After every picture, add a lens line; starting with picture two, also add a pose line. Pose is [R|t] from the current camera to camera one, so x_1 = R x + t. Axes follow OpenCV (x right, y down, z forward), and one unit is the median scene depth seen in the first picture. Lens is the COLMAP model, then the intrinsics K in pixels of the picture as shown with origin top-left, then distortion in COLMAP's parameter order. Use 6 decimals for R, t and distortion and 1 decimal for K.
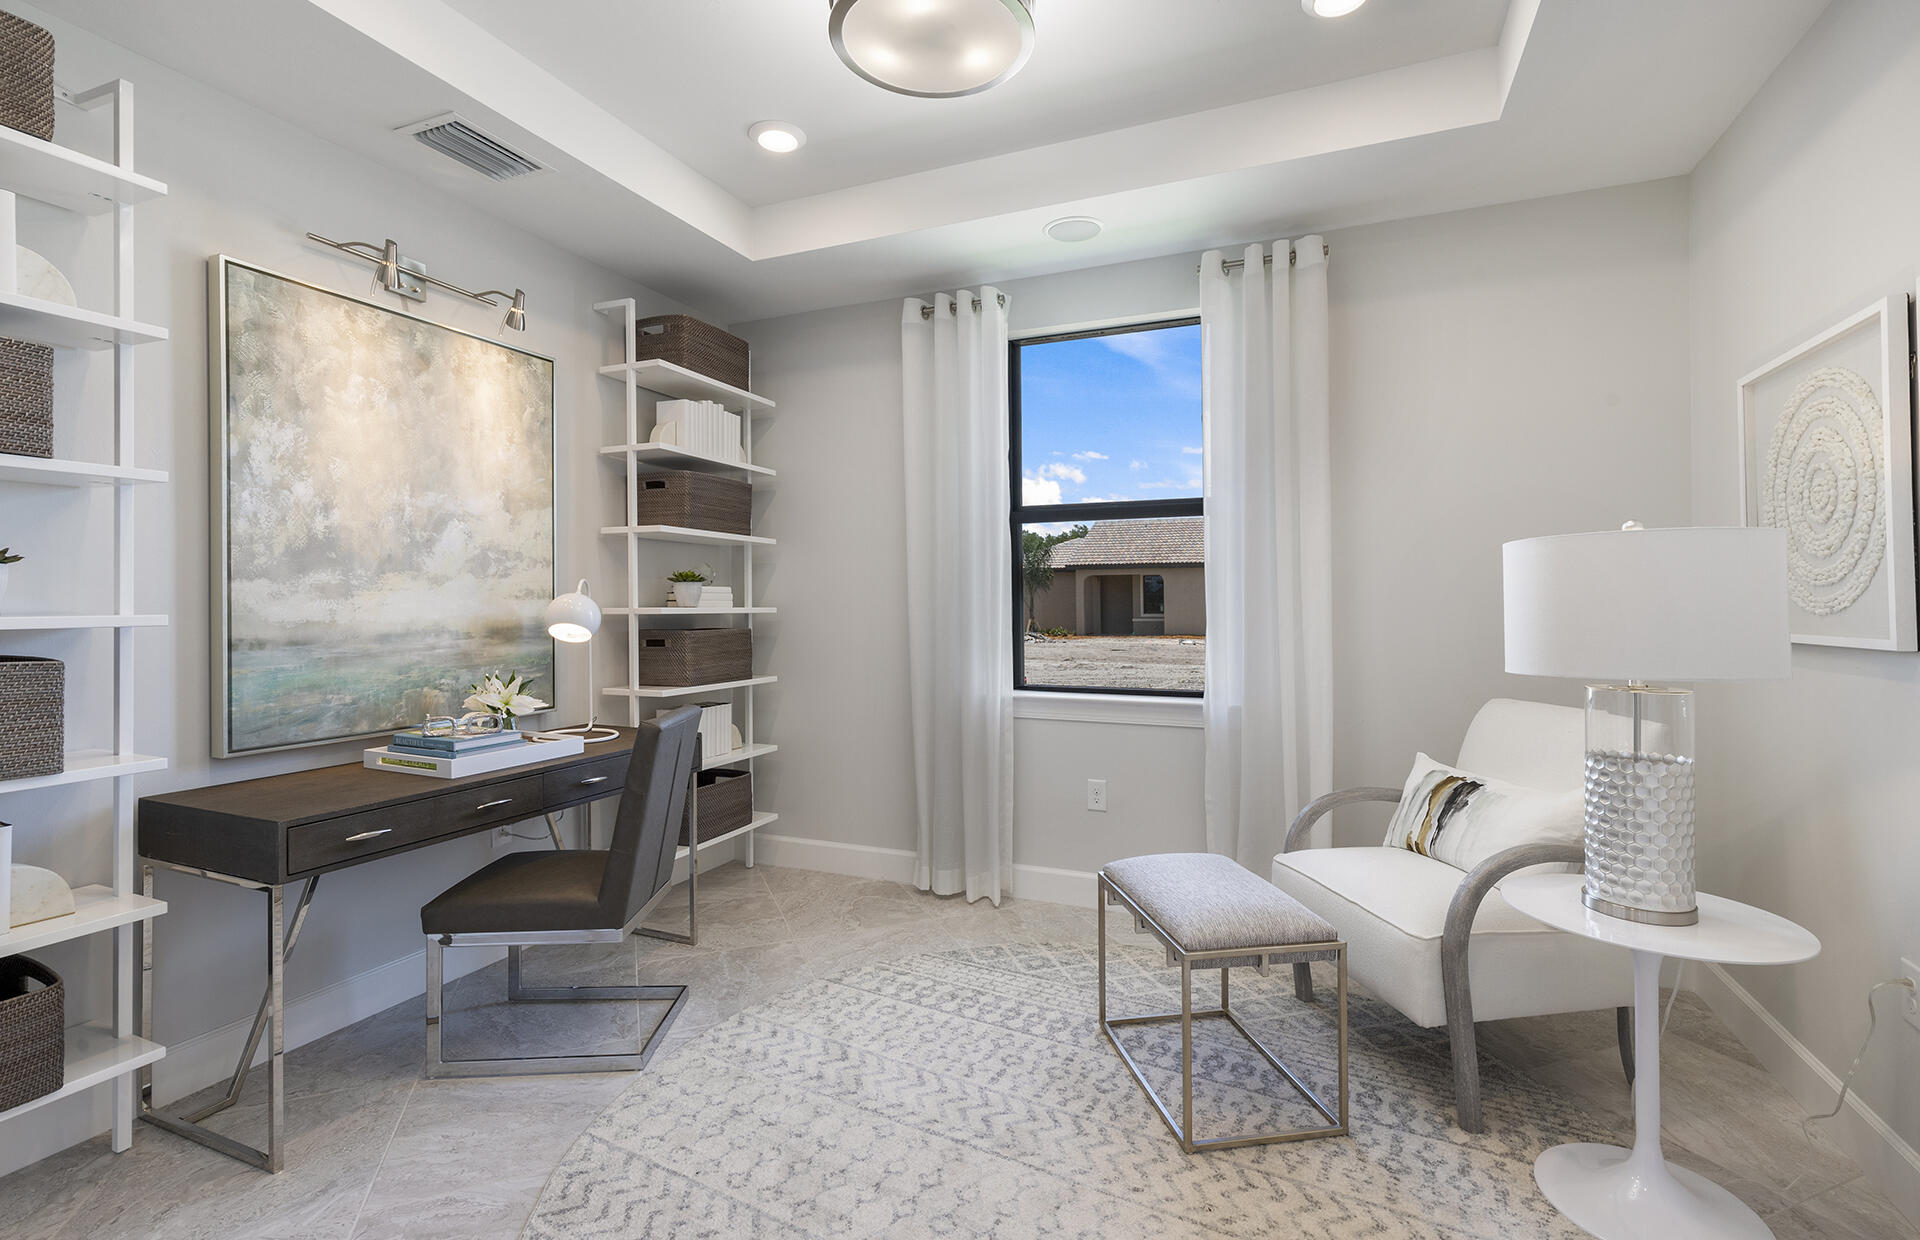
lens RADIAL K [[873.4, 0, 959.6], [0, 873.4, 591.3], [0, 0, 1]] dist [-0.001216, -0.000598]
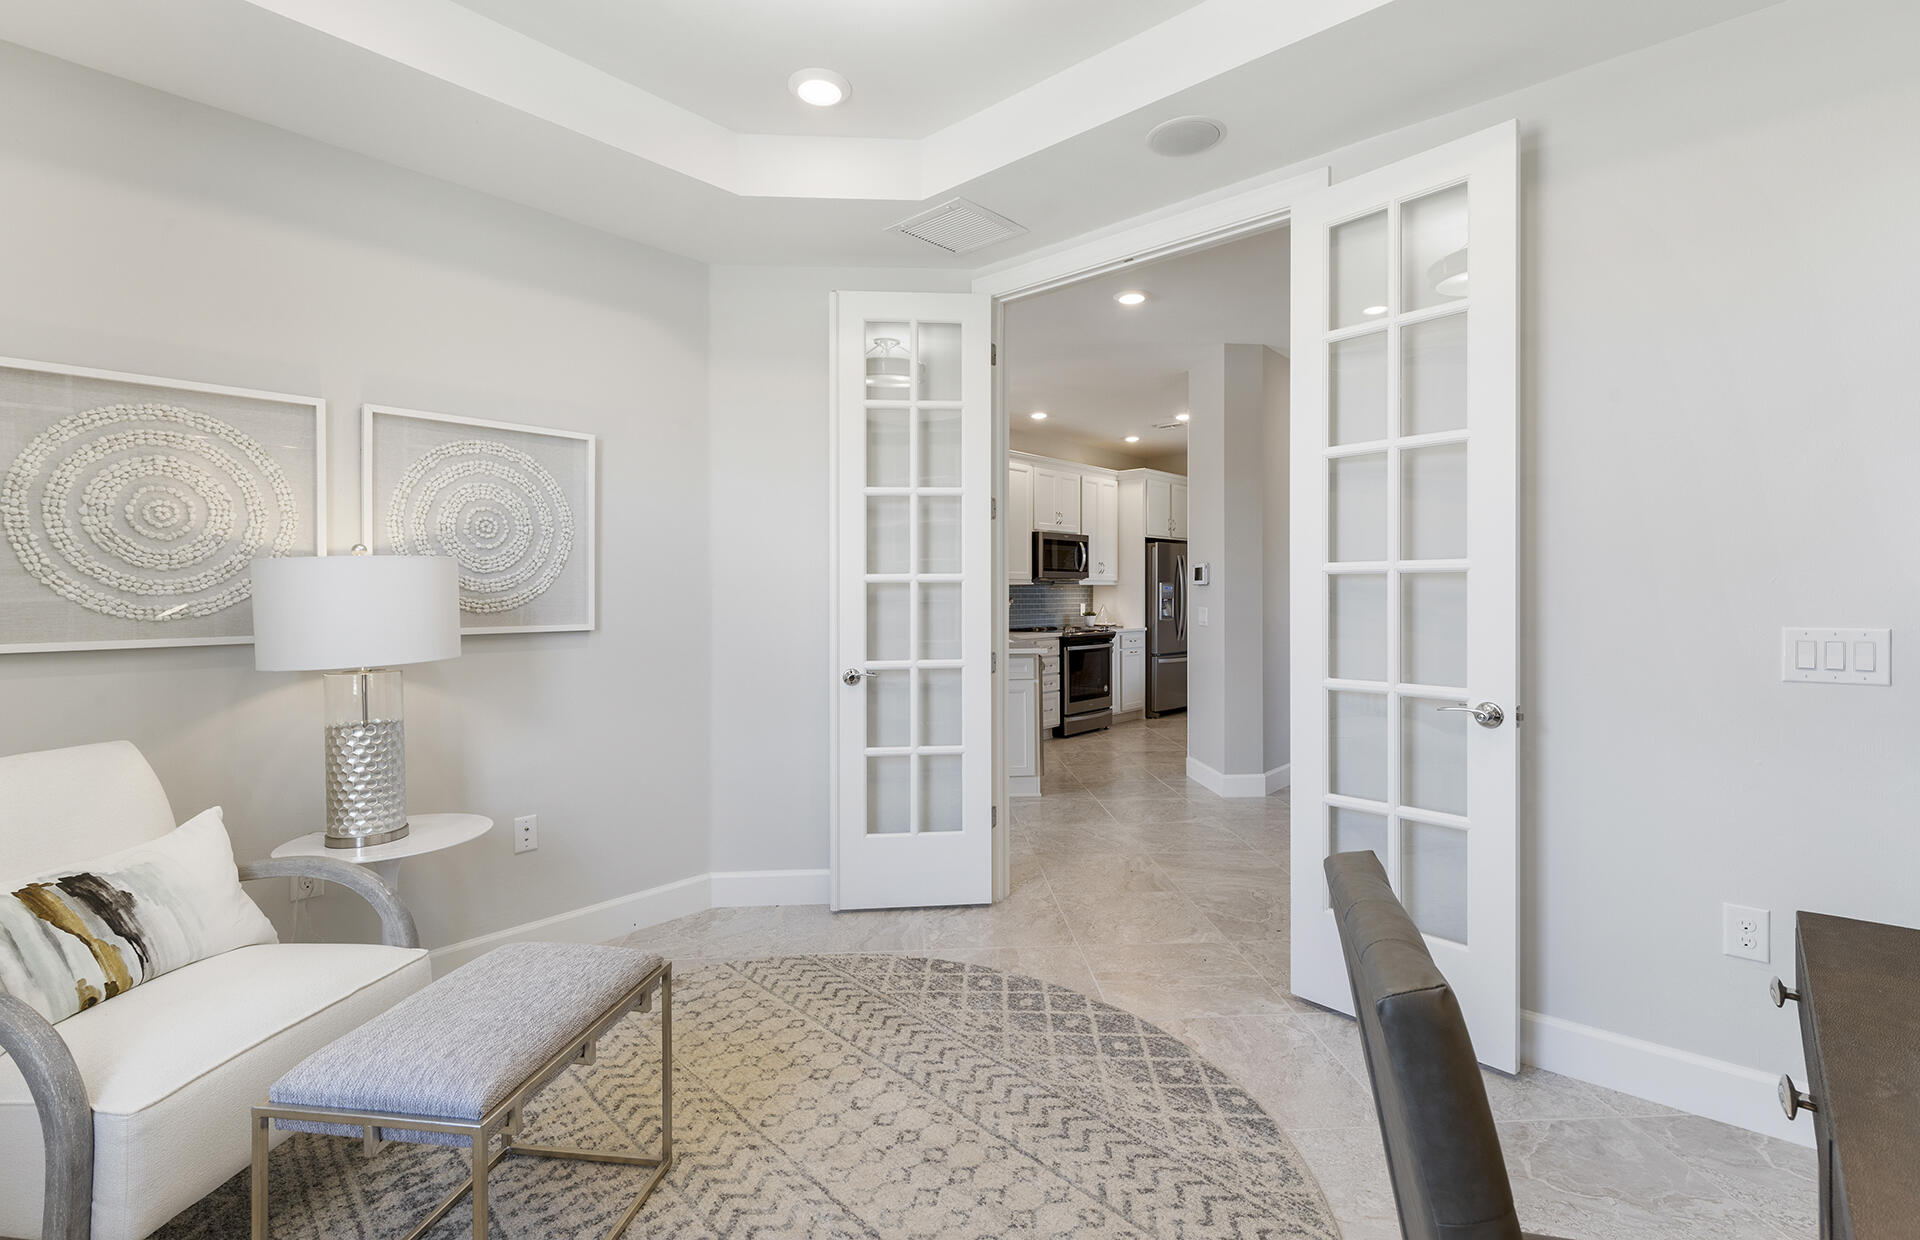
lens RADIAL K [[865.0, 0, 969.6], [0, 865.0, 598.6], [0, 0, 1]] dist [-0.000088, -0.000176]
pose [[-0.953189, 0.007843, 0.302274, -0.264308], [0.005249, 0.999942, -0.009394, 0.012703], [-0.302330, -0.007367, -0.953175, 1.346905]]
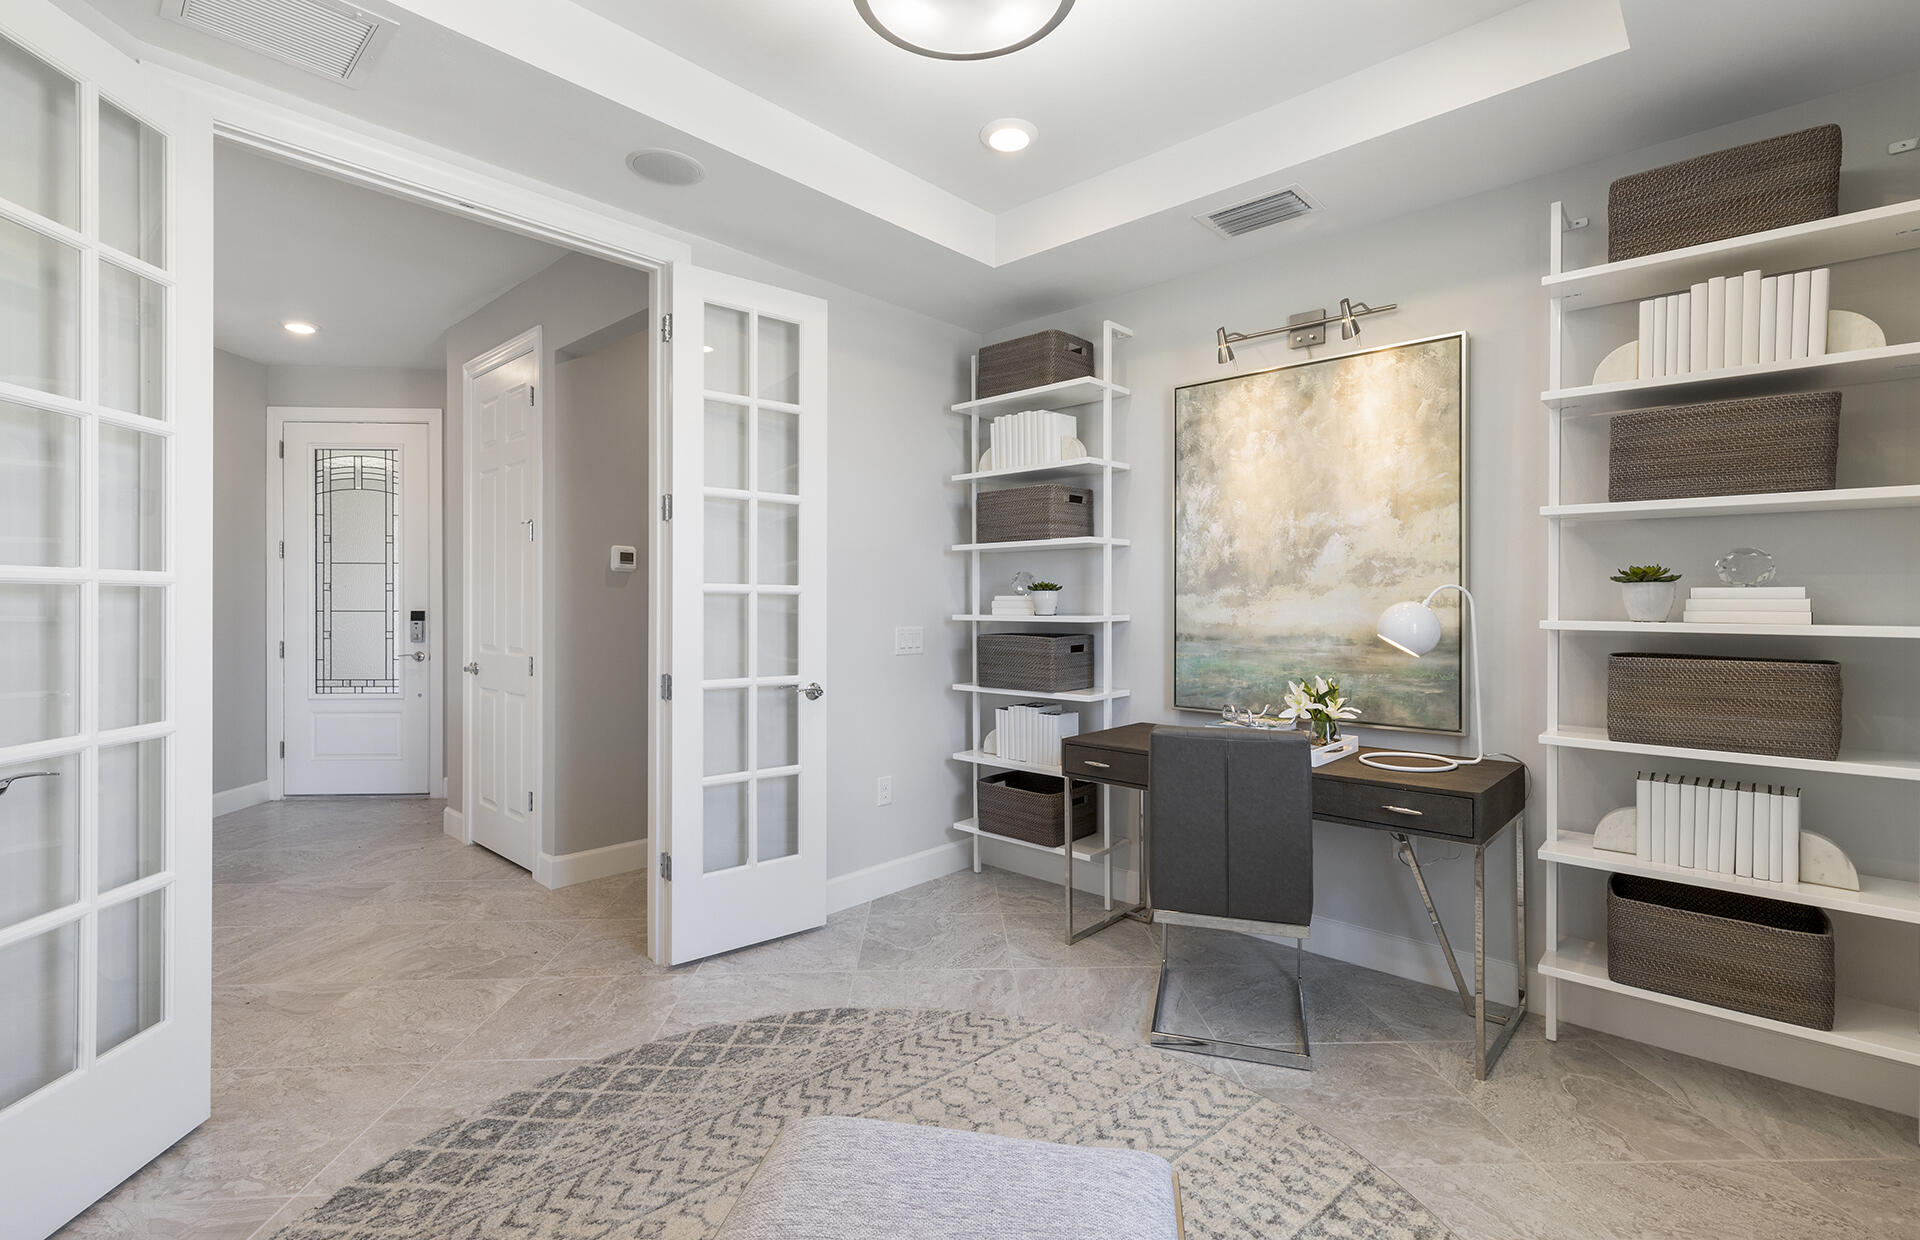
lens RADIAL K [[865.0, 0, 969.6], [0, 865.0, 598.6], [0, 0, 1]] dist [-0.000088, -0.000176]
pose [[-0.334174, 0.000731, -0.942511, 0.635892], [0.014618, 0.999883, -0.004408, -0.004330], [0.942398, -0.015250, -0.334145, 1.016599]]
